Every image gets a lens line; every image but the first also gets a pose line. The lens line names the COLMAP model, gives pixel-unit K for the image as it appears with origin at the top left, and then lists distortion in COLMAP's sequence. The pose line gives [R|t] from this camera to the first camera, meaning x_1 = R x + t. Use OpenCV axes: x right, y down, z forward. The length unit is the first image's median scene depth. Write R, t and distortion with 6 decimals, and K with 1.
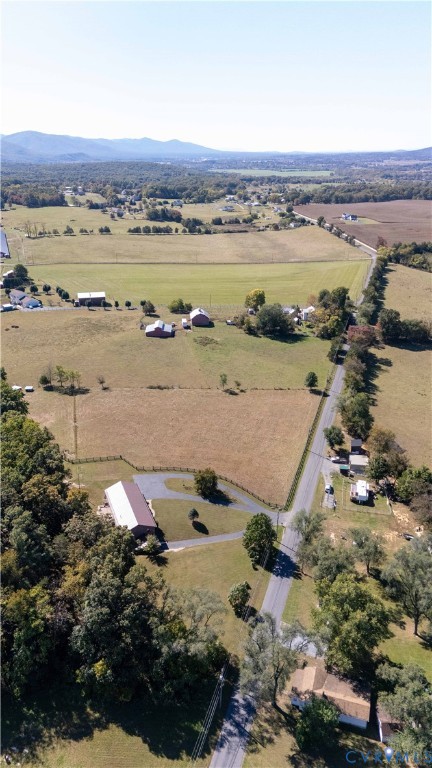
lens RADIAL K [[560.9, 0, 217.1], [0, 560.9, 383.9], [0, 0, 1]] dist [0.084907, -0.084856]
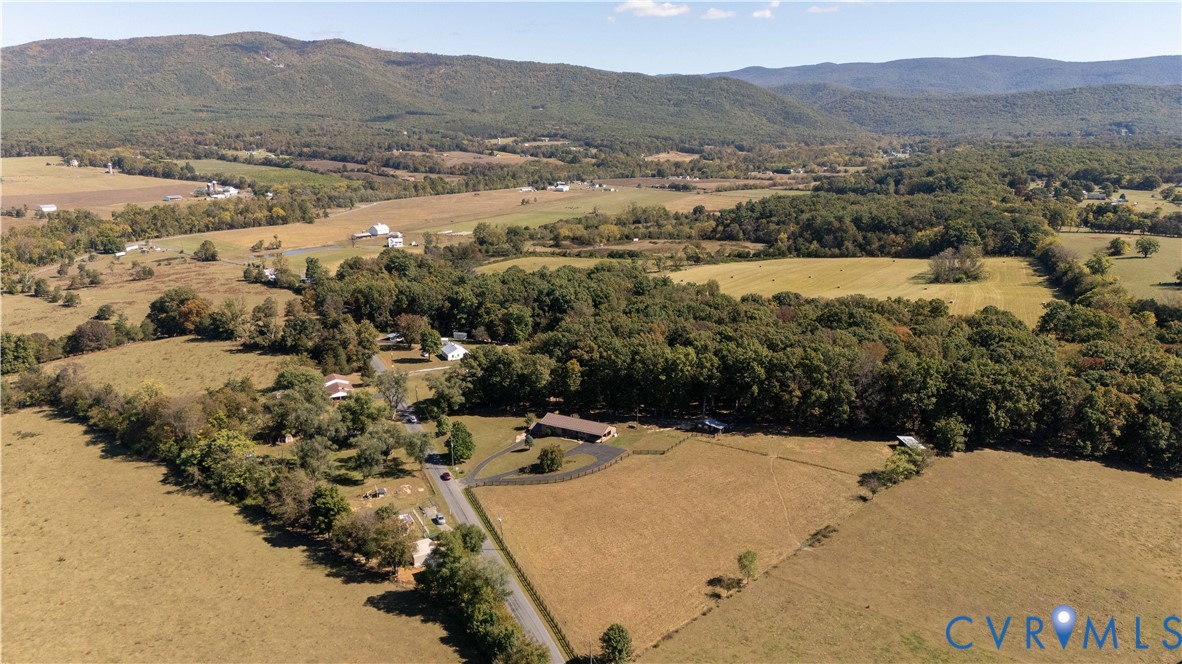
lens RADIAL K [[863.3, 0, 594.4], [0, 863.3, 341.6], [0, 0, 1]] dist [0.084907, -0.084856]
pose [[-0.773951, 0.158822, -0.613005, 0.556117], [-0.240093, 0.822164, 0.516142, -0.532792], [0.585965, 0.546647, -0.598183, 1.292873]]
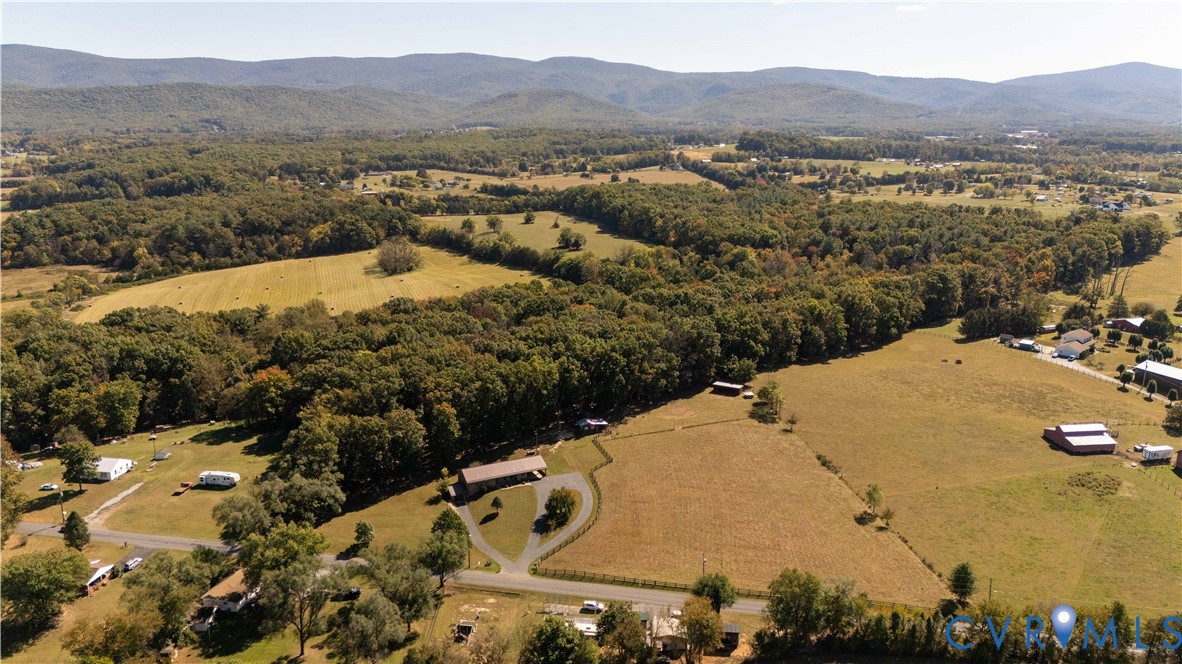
lens RADIAL K [[863.3, 0, 596.4], [0, 863.3, 340.3], [0, 0, 1]] dist [0.084907, -0.084856]
pose [[0.097091, 0.250731, -0.963176, 0.818471], [-0.380961, 0.903410, 0.196771, -0.221470], [0.919479, 0.347828, 0.183231, 0.531612]]
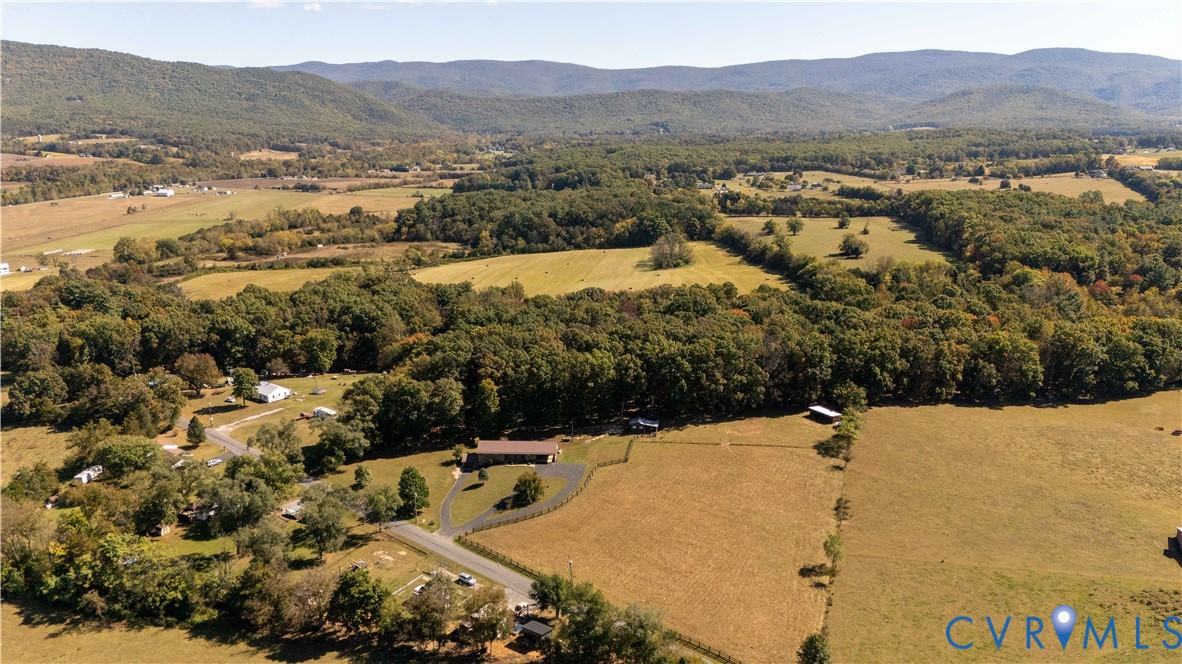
lens RADIAL K [[863.3, 0, 595.3], [0, 863.3, 341.7], [0, 0, 1]] dist [0.084907, -0.084856]
pose [[-0.393496, 0.231651, -0.889662, 0.762633], [-0.351114, 0.856503, 0.378314, -0.394019], [0.849635, 0.461238, -0.255694, 0.952305]]
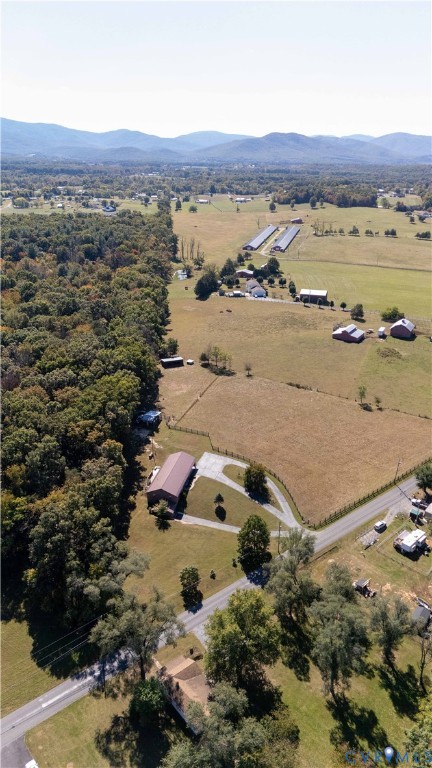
lens RADIAL K [[560.9, 0, 218.0], [0, 560.9, 381.4], [0, 0, 1]] dist [0.084907, -0.084856]
pose [[0.836401, 0.210908, -0.505916, 0.291674], [-0.213836, 0.975424, 0.053115, -0.024809], [0.504685, 0.063758, 0.860946, 0.055246]]
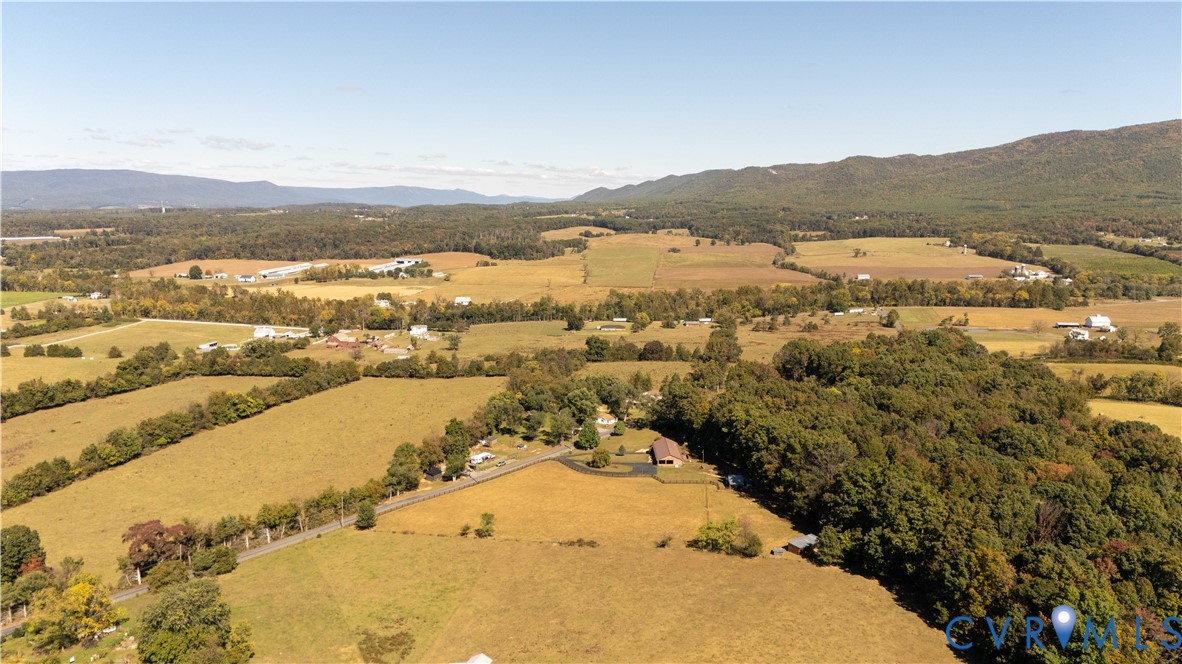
lens RADIAL K [[863.3, 0, 592.4], [0, 863.3, 339.4], [0, 0, 1]] dist [0.084907, -0.084856]
pose [[-0.936757, -0.056526, 0.345386, -0.451606], [0.130881, 0.858686, 0.495509, -0.692241], [-0.324587, 0.509376, -0.796981, 1.692982]]
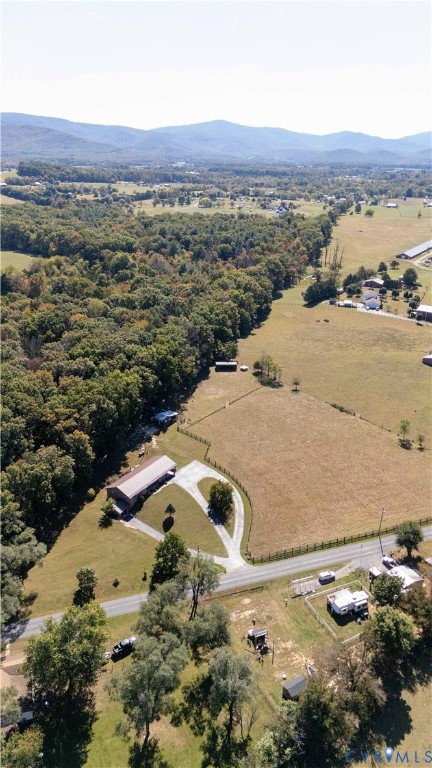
lens RADIAL K [[560.9, 0, 218.0], [0, 560.9, 382.5], [0, 0, 1]] dist [0.084907, -0.084856]
pose [[0.590565, 0.308910, -0.745525, 0.462031], [-0.314329, 0.938926, 0.140051, -0.101673], [0.743256, 0.151631, 0.651597, 0.242481]]
